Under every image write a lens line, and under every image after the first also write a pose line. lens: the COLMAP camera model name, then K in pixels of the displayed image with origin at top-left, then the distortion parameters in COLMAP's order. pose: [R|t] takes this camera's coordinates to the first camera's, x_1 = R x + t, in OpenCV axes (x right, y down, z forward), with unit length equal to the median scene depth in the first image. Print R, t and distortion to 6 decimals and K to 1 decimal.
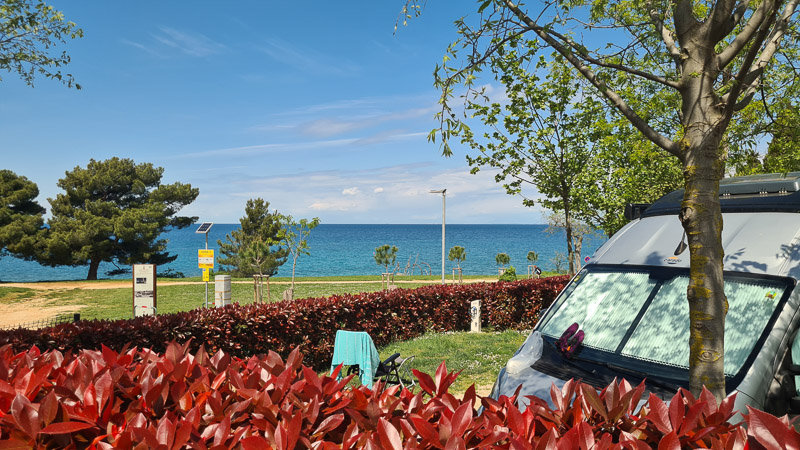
lens RADIAL K [[637.4, 0, 397.1], [0, 637.4, 207.1], [0, 0, 1]] dist [0.053152, -0.003765]
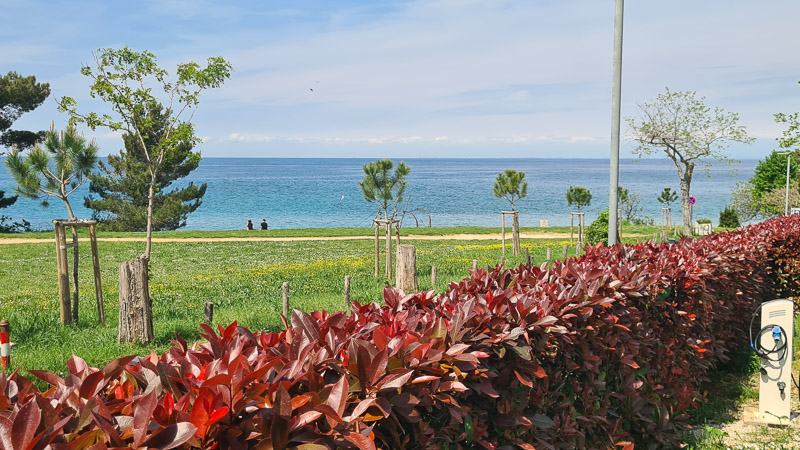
lens RADIAL K [[637.4, 0, 397.1], [0, 637.4, 207.1], [0, 0, 1]] dist [0.053152, -0.003765]
pose [[0.997401, 0.000995, 0.072043, -0.029772], [-0.005834, 0.997736, 0.066993, 0.044568], [-0.071813, -0.067239, 0.995149, 0.373685]]
